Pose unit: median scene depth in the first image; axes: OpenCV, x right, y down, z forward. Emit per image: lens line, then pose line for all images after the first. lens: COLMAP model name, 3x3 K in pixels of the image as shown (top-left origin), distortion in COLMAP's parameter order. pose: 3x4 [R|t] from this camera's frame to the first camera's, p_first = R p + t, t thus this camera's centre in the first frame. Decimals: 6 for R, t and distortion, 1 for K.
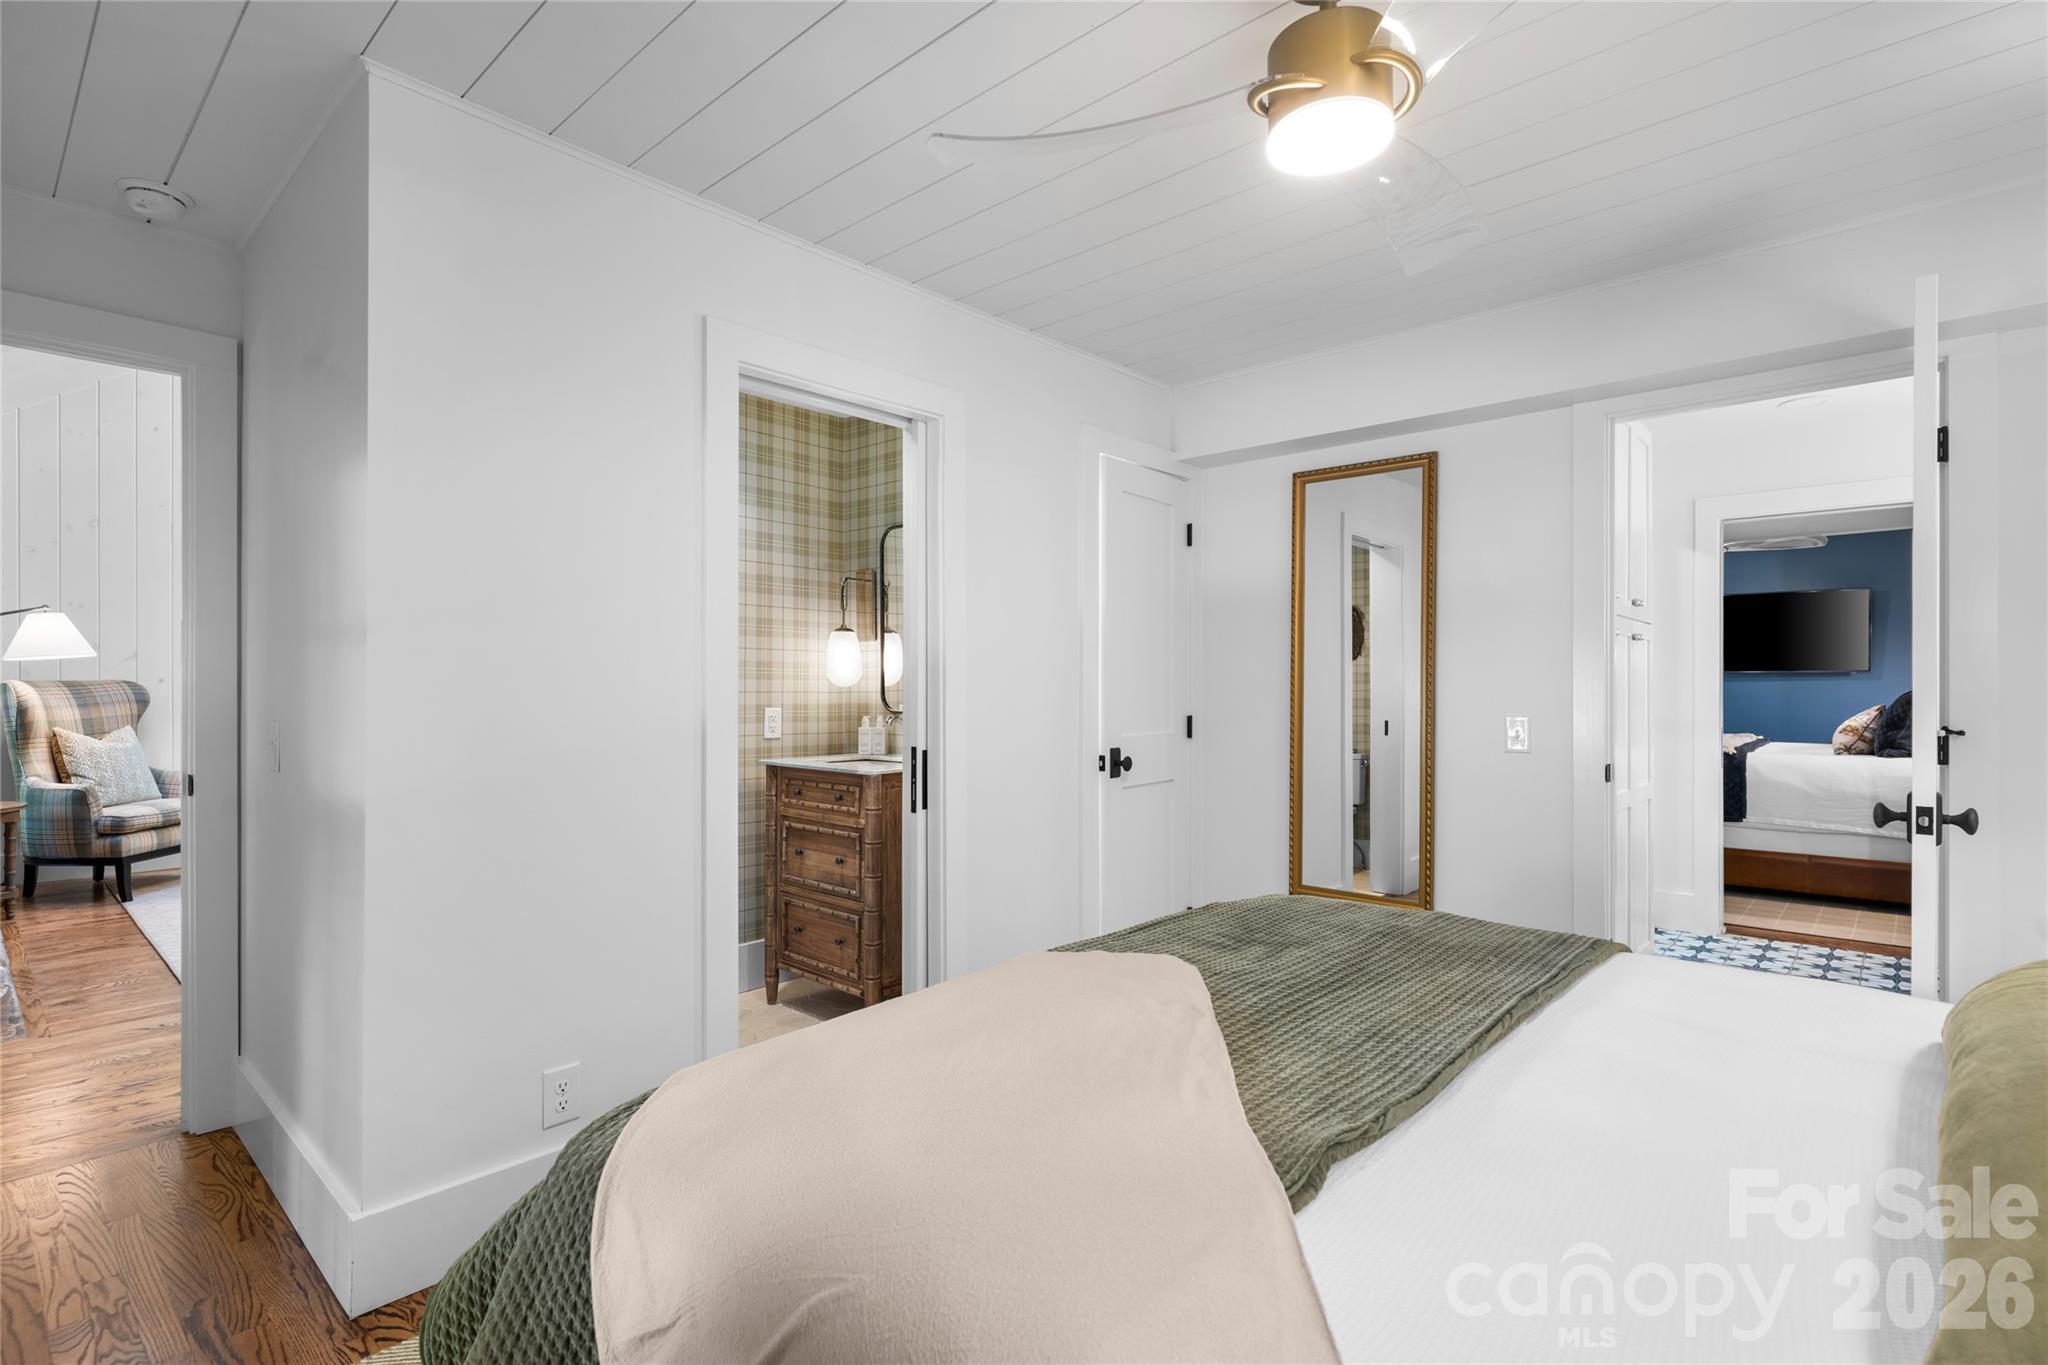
lens RADIAL K [[983.4, 0, 1026.8], [0, 983.4, 687.3], [0, 0, 1]] dist [0.000884, 0.000853]
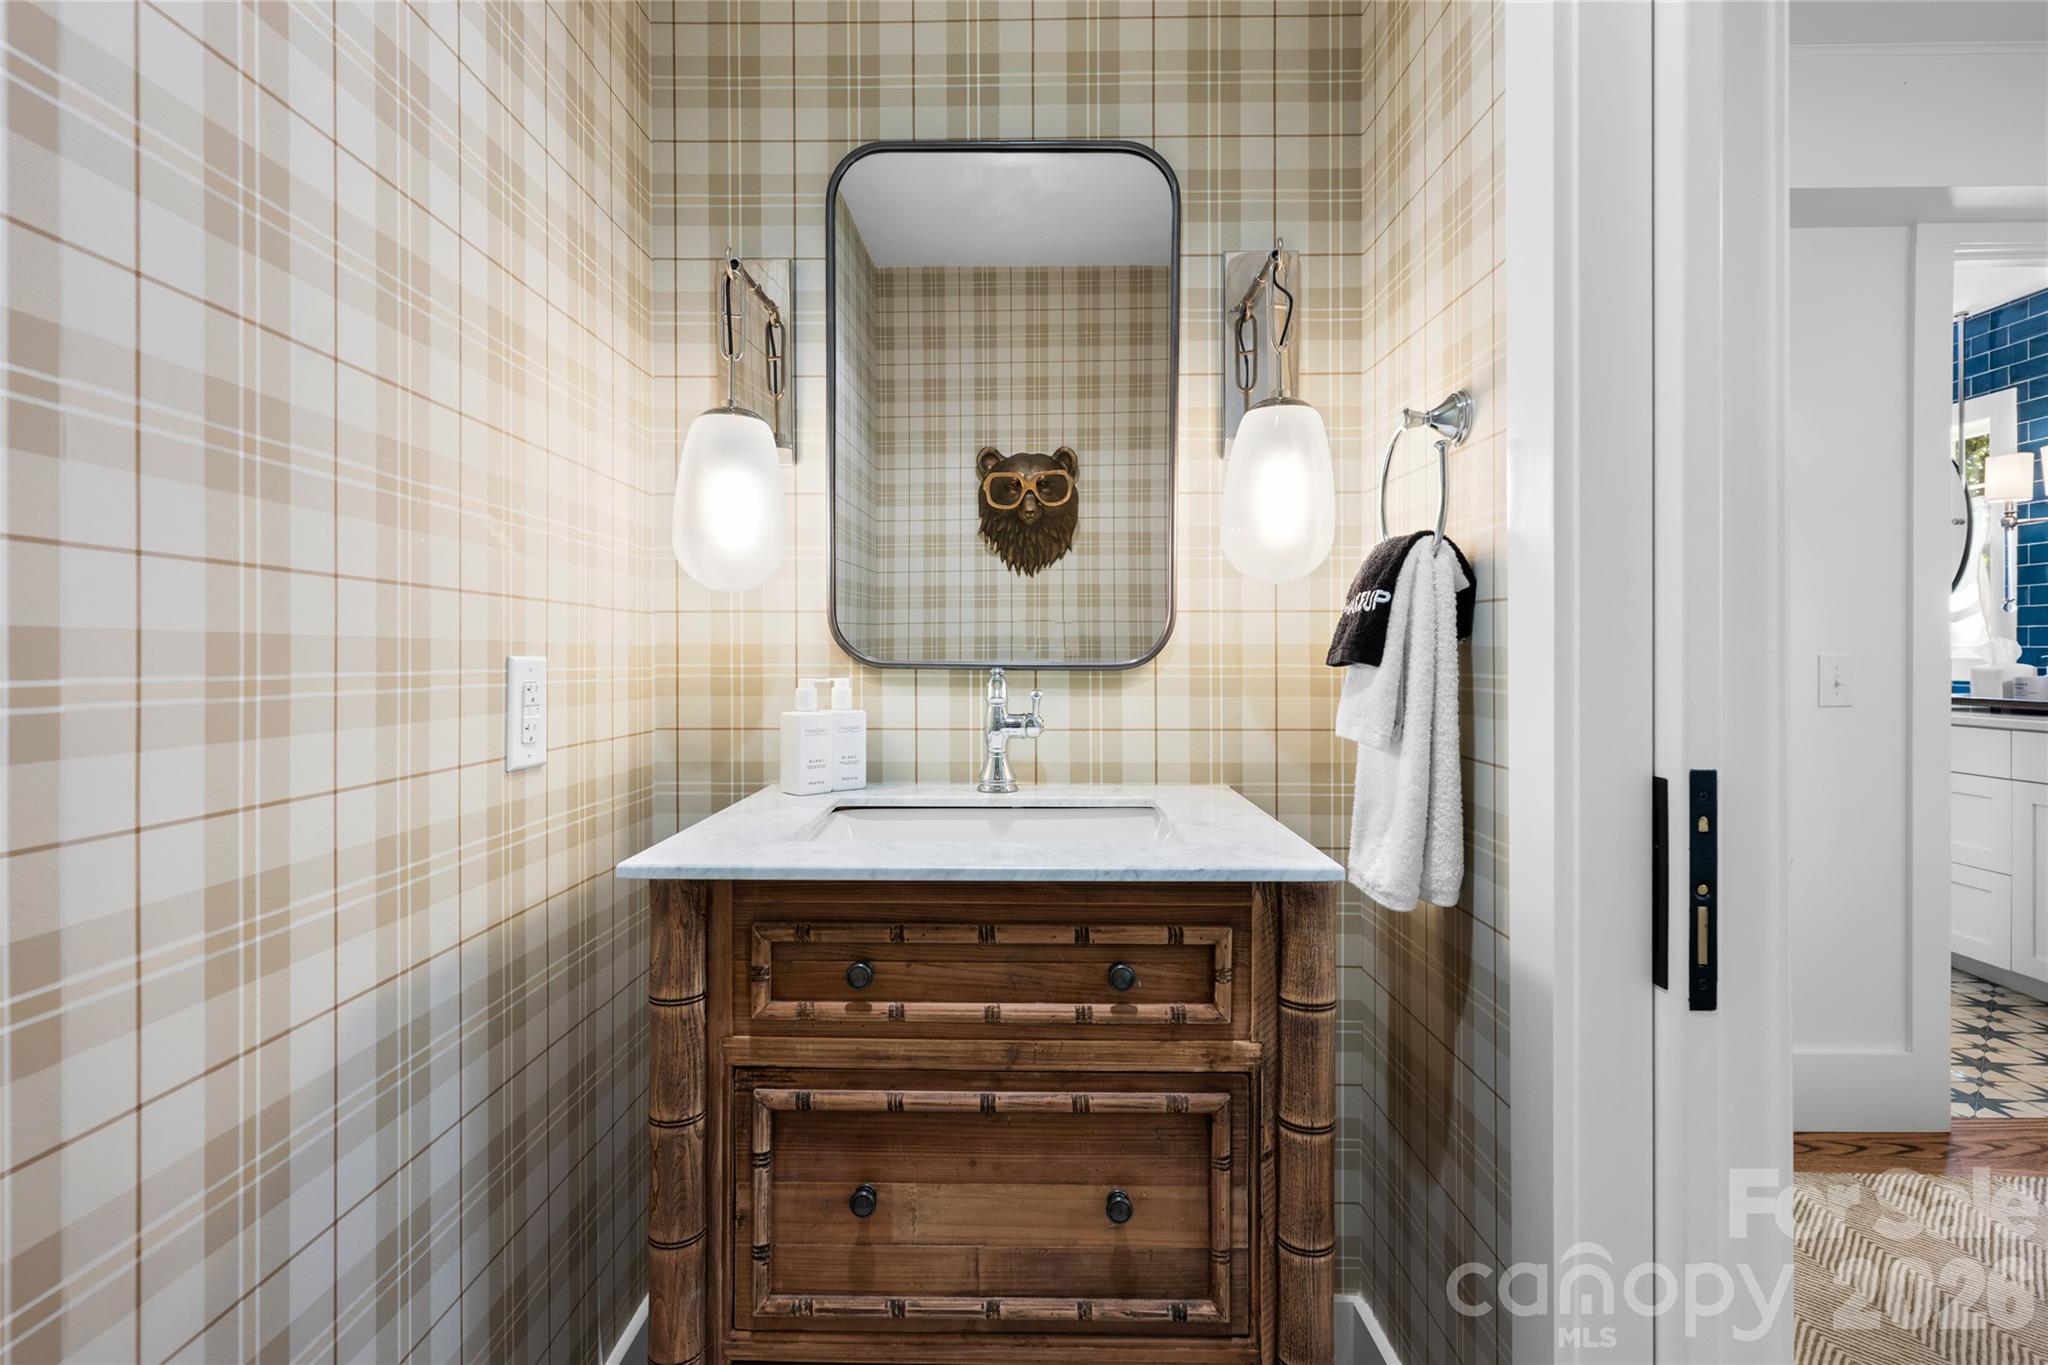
lens RADIAL K [[983.4, 0, 1020.3], [0, 983.4, 664.6], [0, 0, 1]] dist [0.000884, 0.000853]
pose [[0.743812, -0.005852, 0.668363, -0.373783], [0.001009, 0.999970, 0.007633, 0.023823], [-0.668388, -0.005003, 0.743796, 0.780069]]
